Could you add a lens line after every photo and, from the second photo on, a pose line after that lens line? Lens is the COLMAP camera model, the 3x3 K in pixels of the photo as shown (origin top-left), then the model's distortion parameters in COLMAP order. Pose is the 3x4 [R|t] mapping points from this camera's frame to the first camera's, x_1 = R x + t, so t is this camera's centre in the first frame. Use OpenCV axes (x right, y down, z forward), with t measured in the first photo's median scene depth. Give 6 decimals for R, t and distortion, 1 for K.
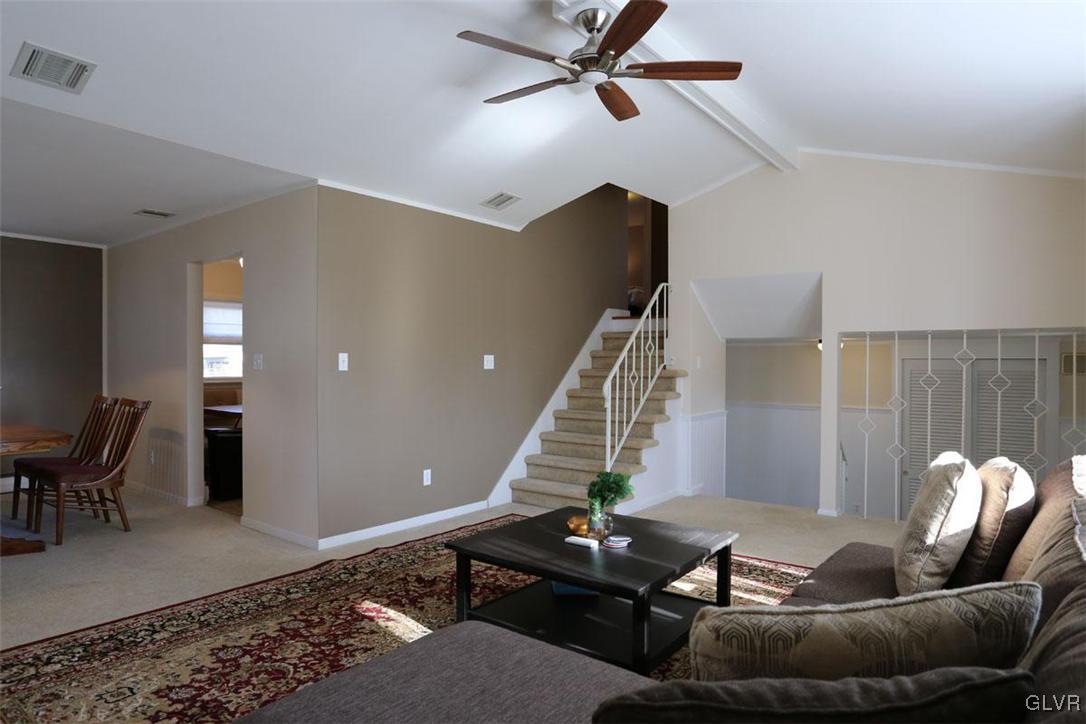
lens RADIAL K [[639.1, 0, 544.4], [0, 639.1, 371.4], [0, 0, 1]] dist [-0.022051, 0.009079]
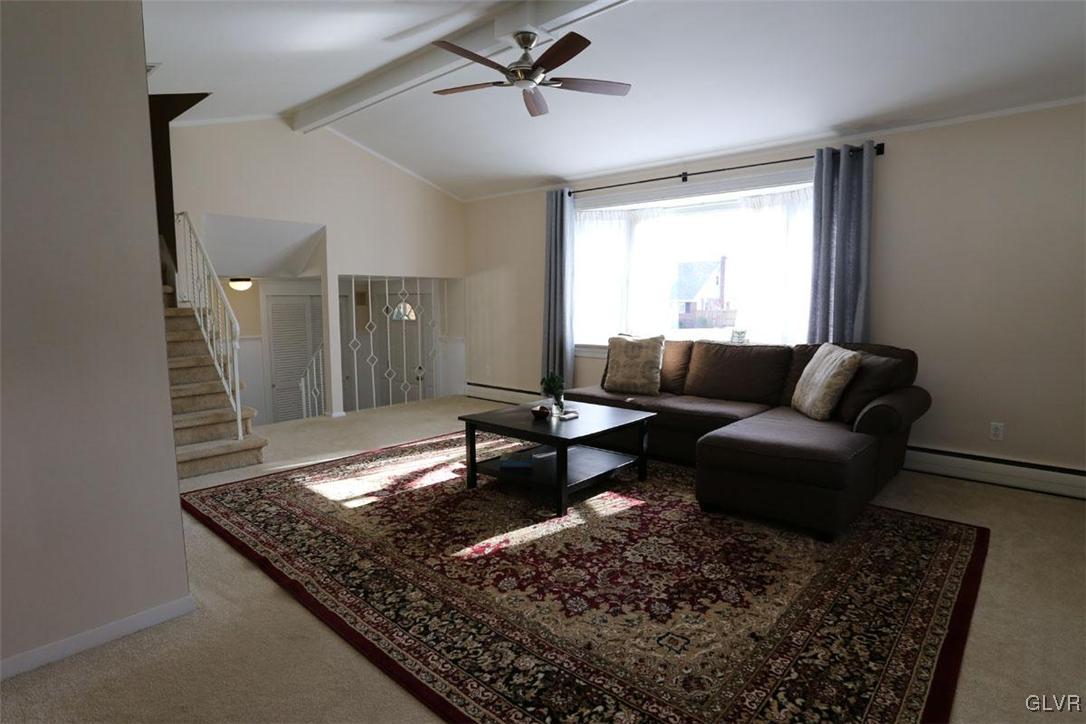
lens RADIAL K [[564.8, 0, 545.4], [0, 564.8, 360.7], [0, 0, 1]] dist [-0.041896, 0.004107]
pose [[0.074236, -0.116871, 0.990369, -1.187644], [0.003855, 0.993135, 0.116908, -0.025725], [-0.997233, -0.004860, 0.074177, 0.895162]]
